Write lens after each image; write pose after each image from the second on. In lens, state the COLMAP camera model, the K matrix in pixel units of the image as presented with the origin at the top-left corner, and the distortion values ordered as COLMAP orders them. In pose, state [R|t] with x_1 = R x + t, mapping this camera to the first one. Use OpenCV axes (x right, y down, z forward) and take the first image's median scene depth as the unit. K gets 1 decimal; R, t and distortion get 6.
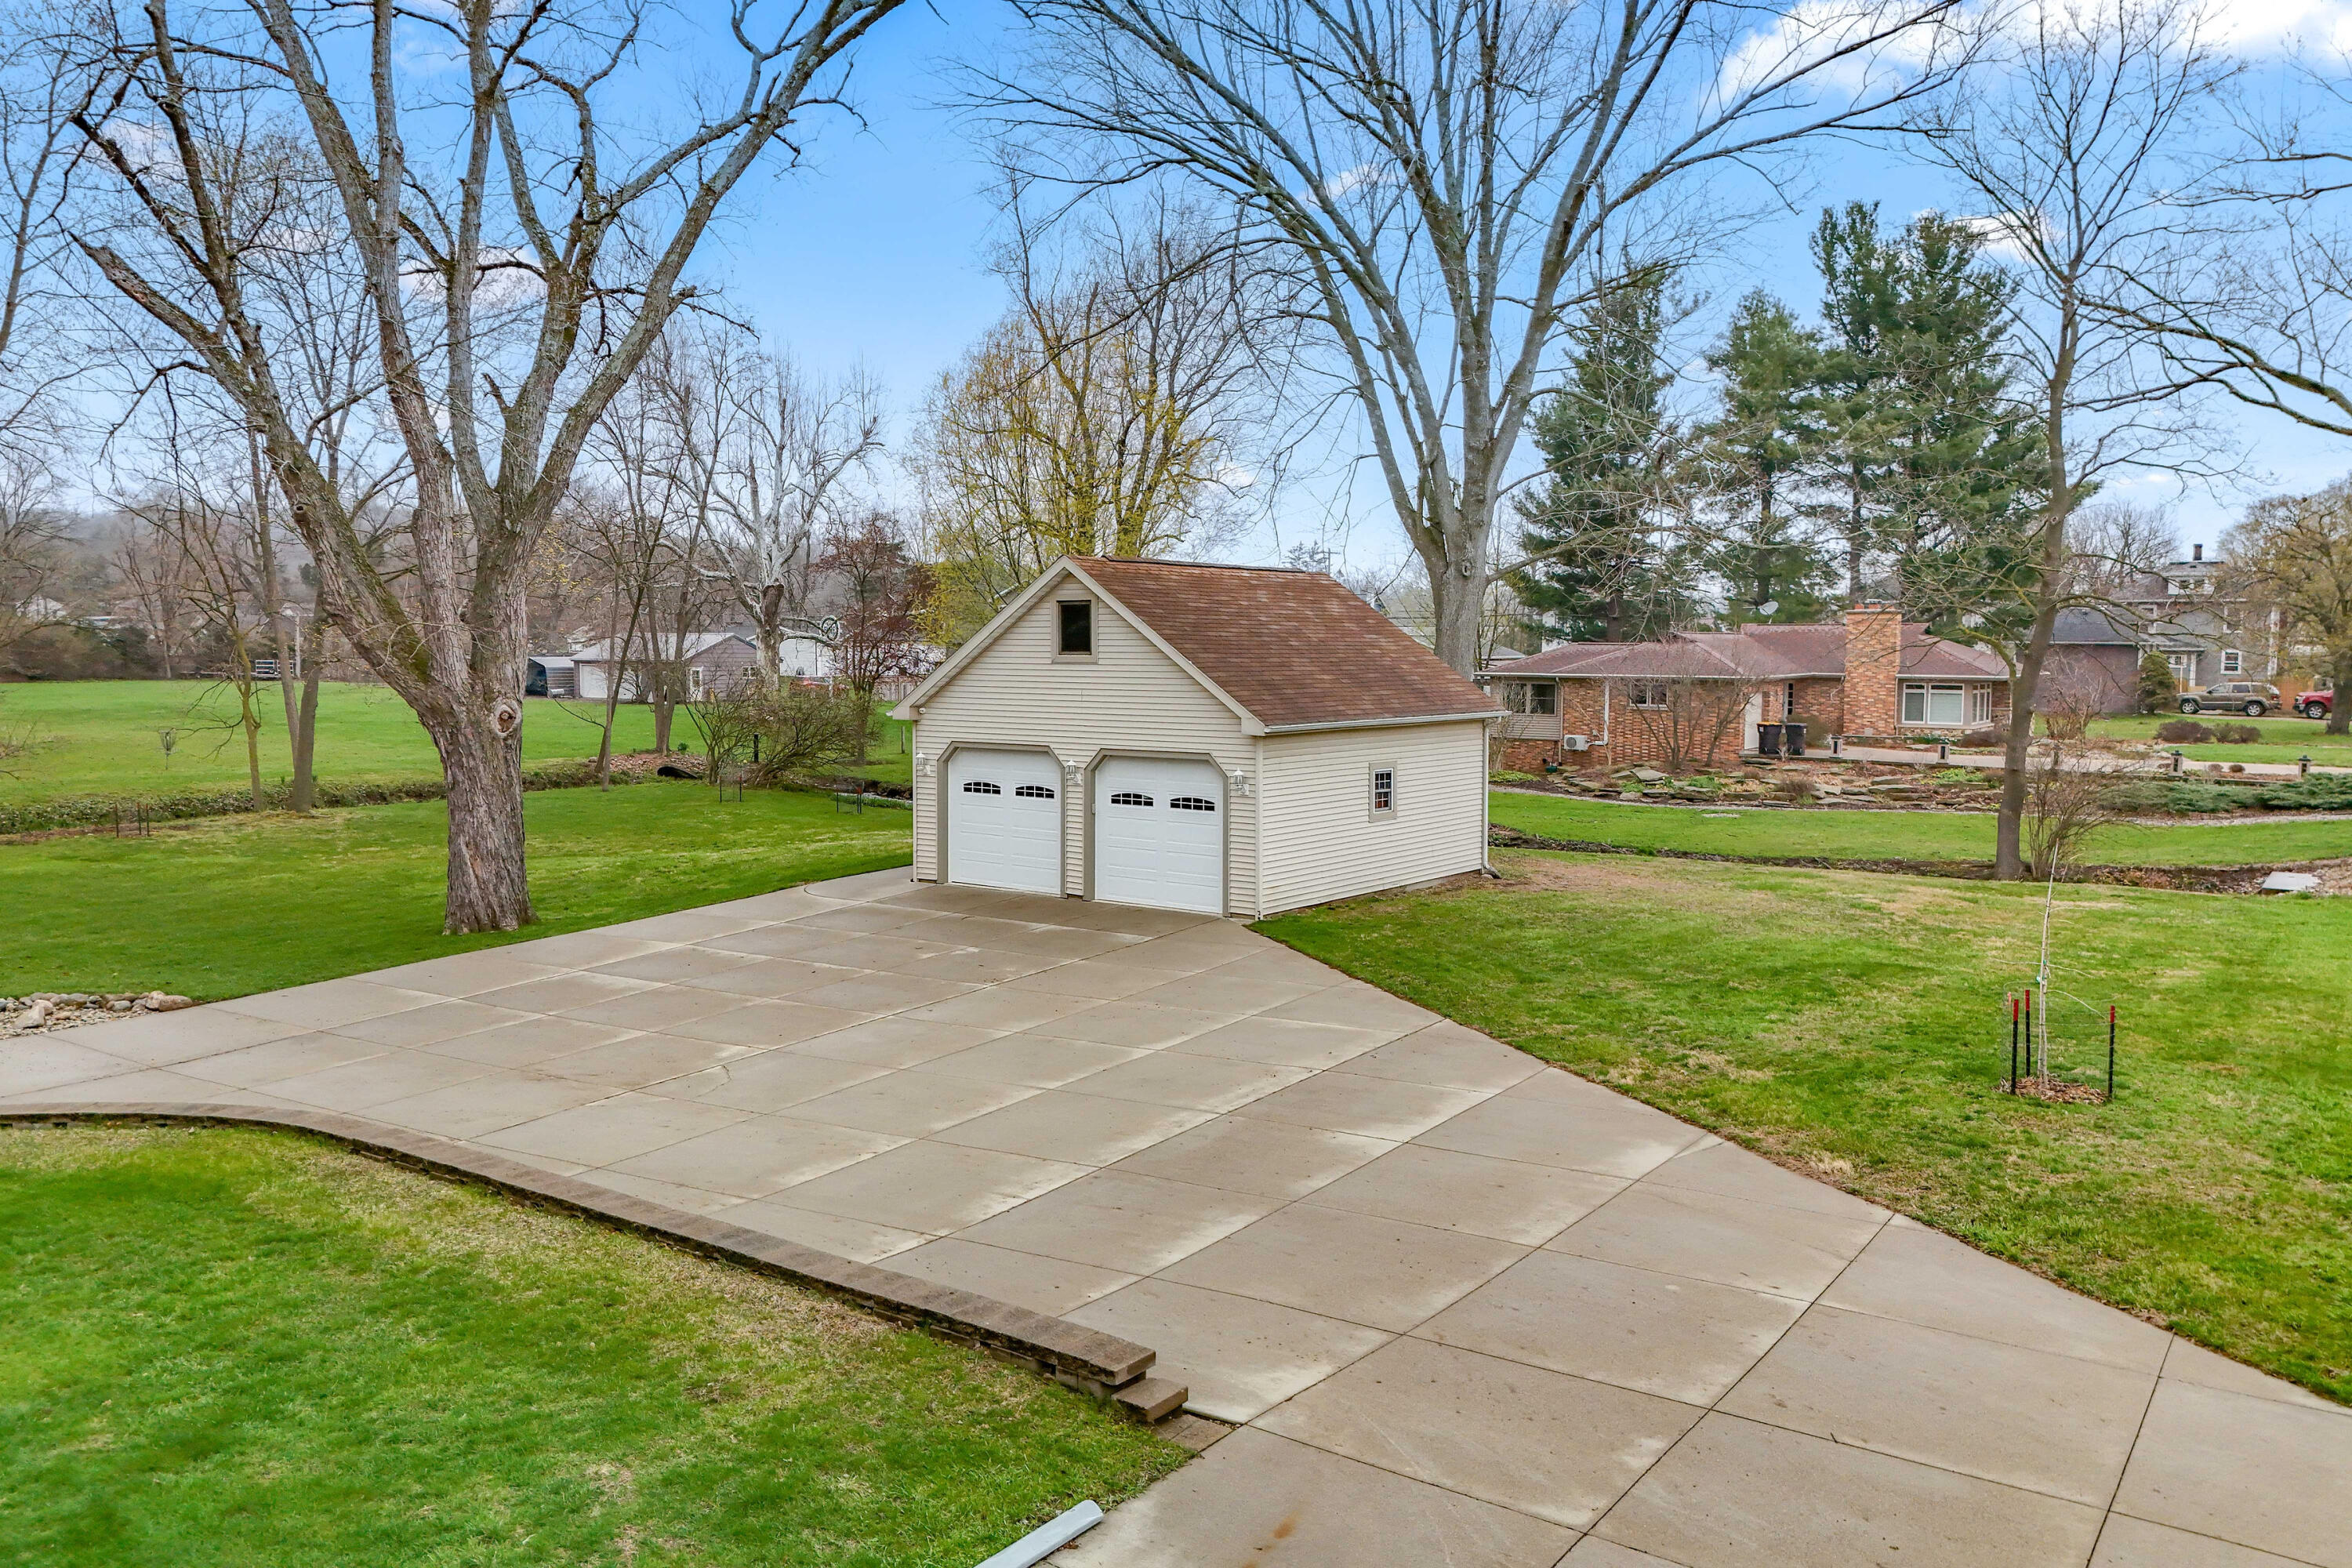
lens RADIAL K [[1726.4, 0, 1177.7], [0, 1726.4, 706.7], [0, 0, 1]] dist [0.076094, 0.000057]
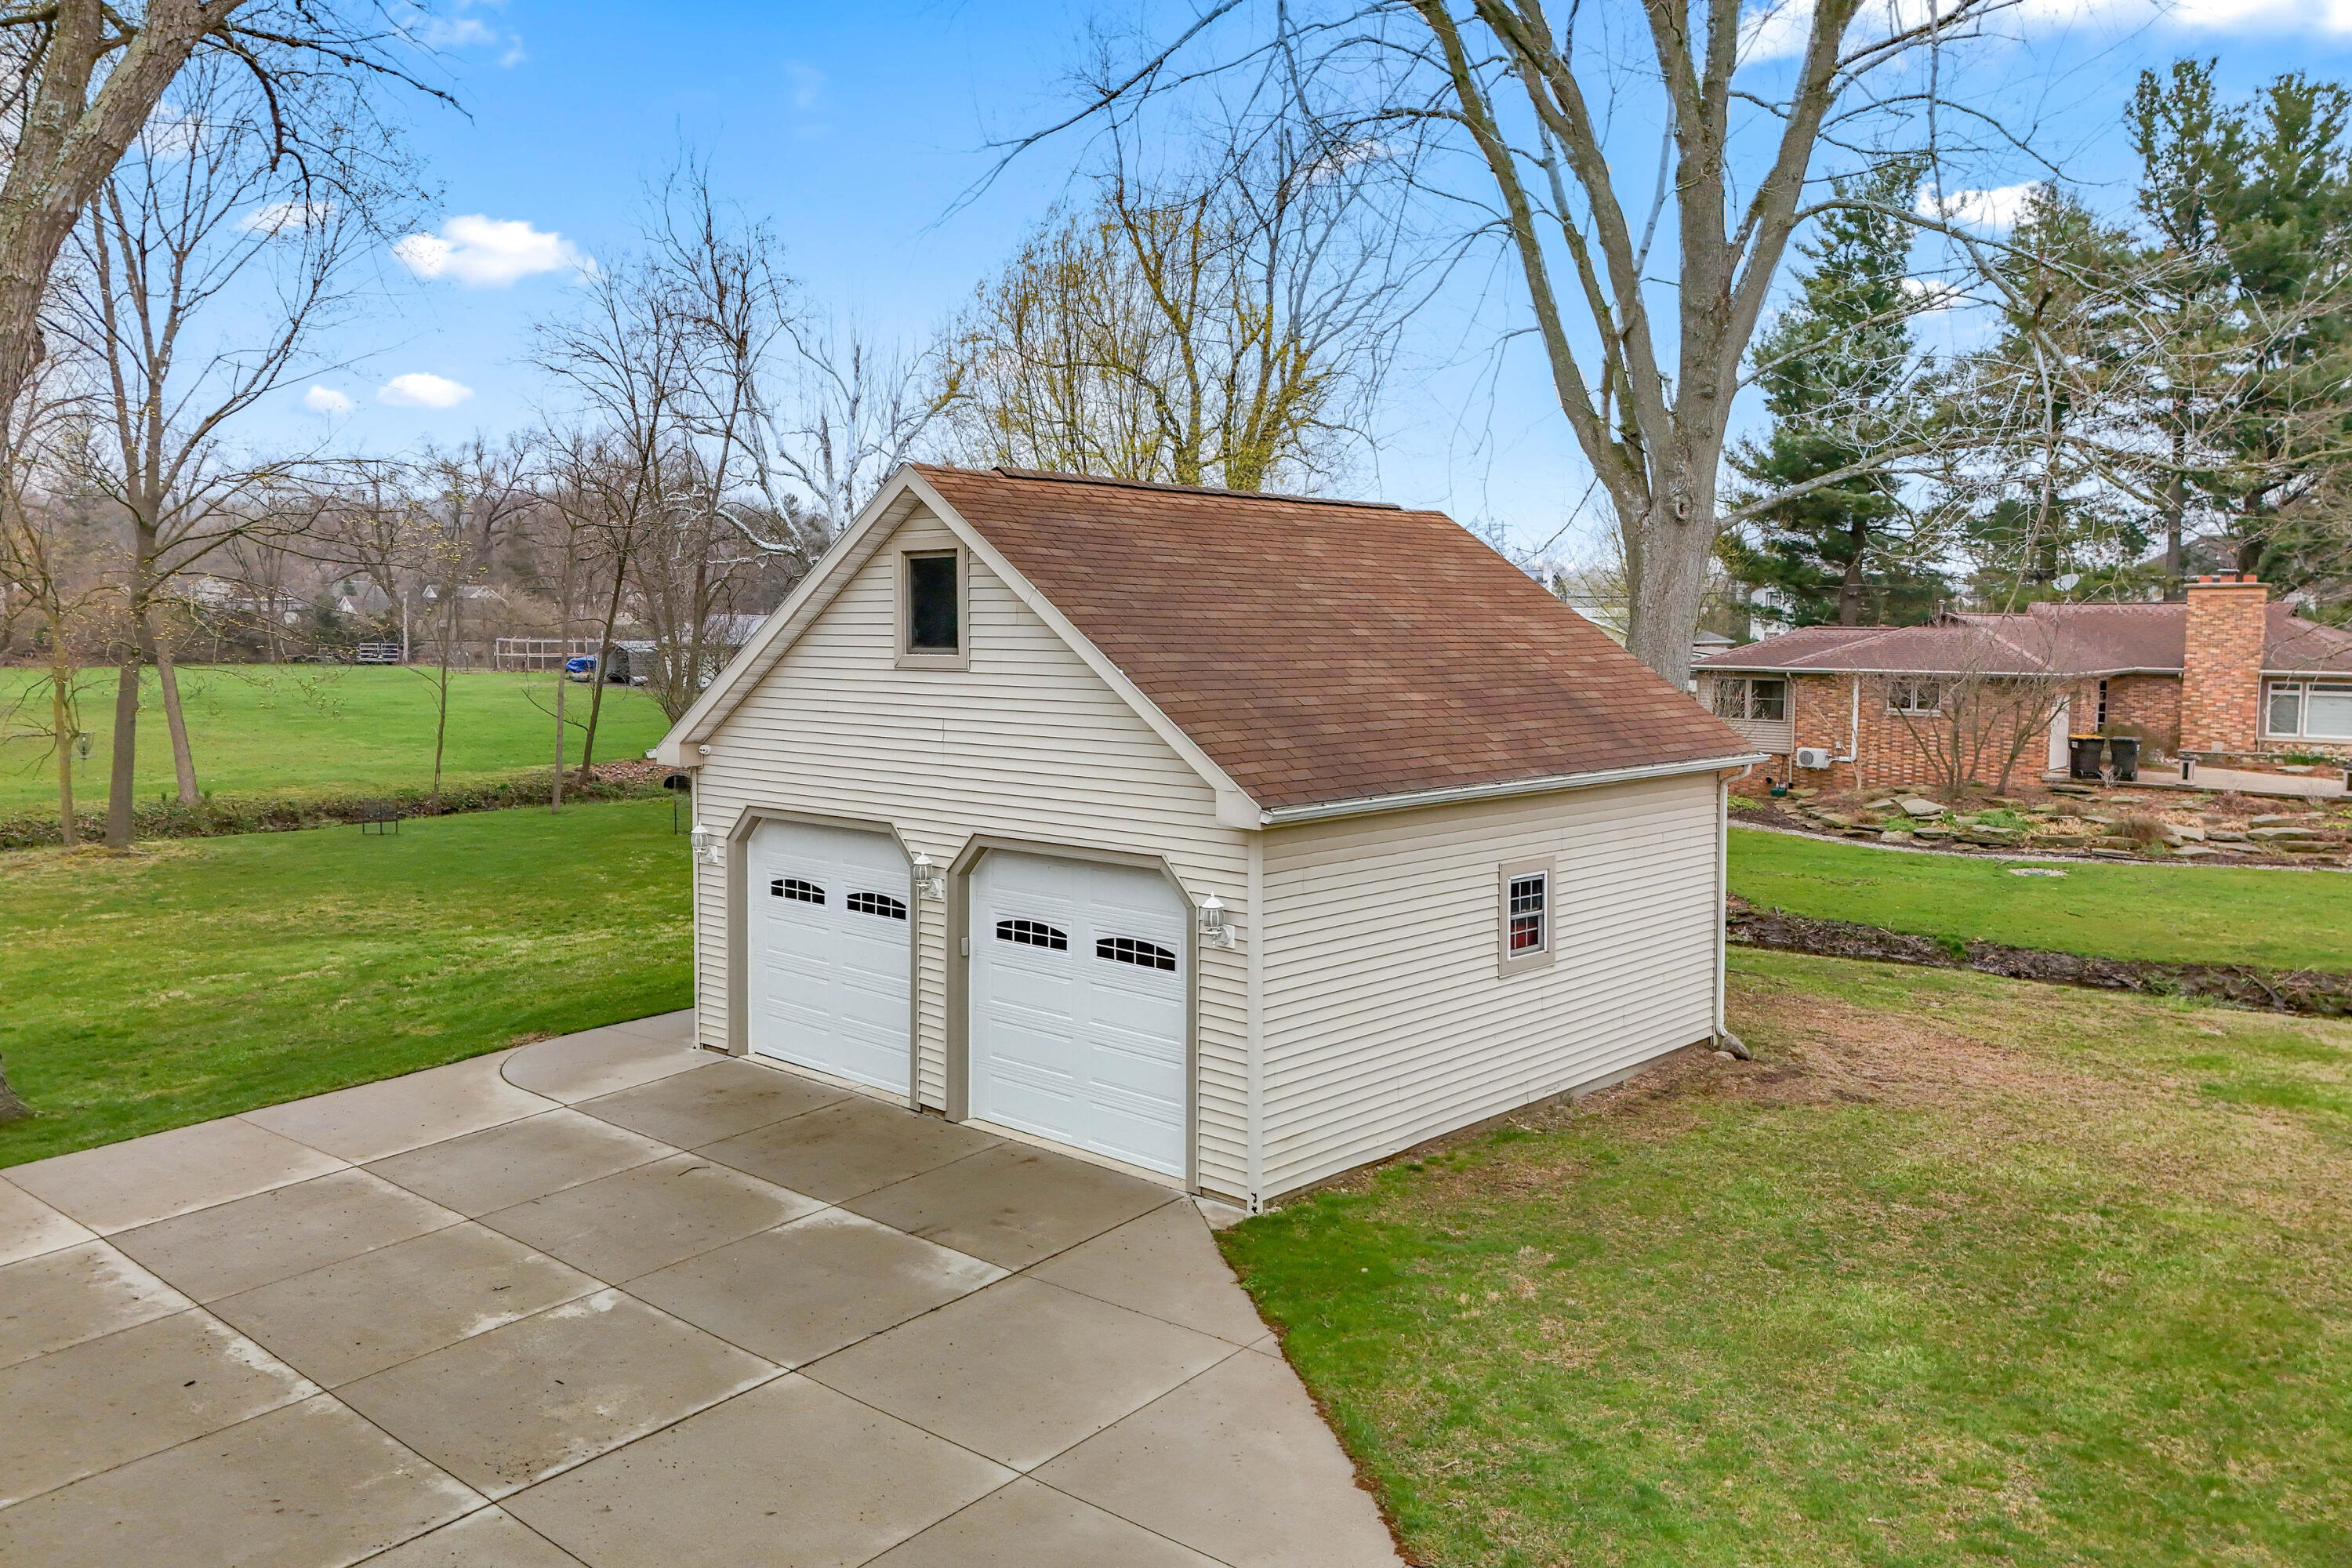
lens RADIAL K [[1748.8, 0, 1170.4], [0, 1748.8, 719.8], [0, 0, 1]] dist [0.033936, -0.001301]
pose [[0.994526, 0.006398, -0.104295, 0.034911], [-0.004627, 0.999841, 0.017206, -0.009927], [0.104389, -0.016630, 0.994398, 0.242927]]
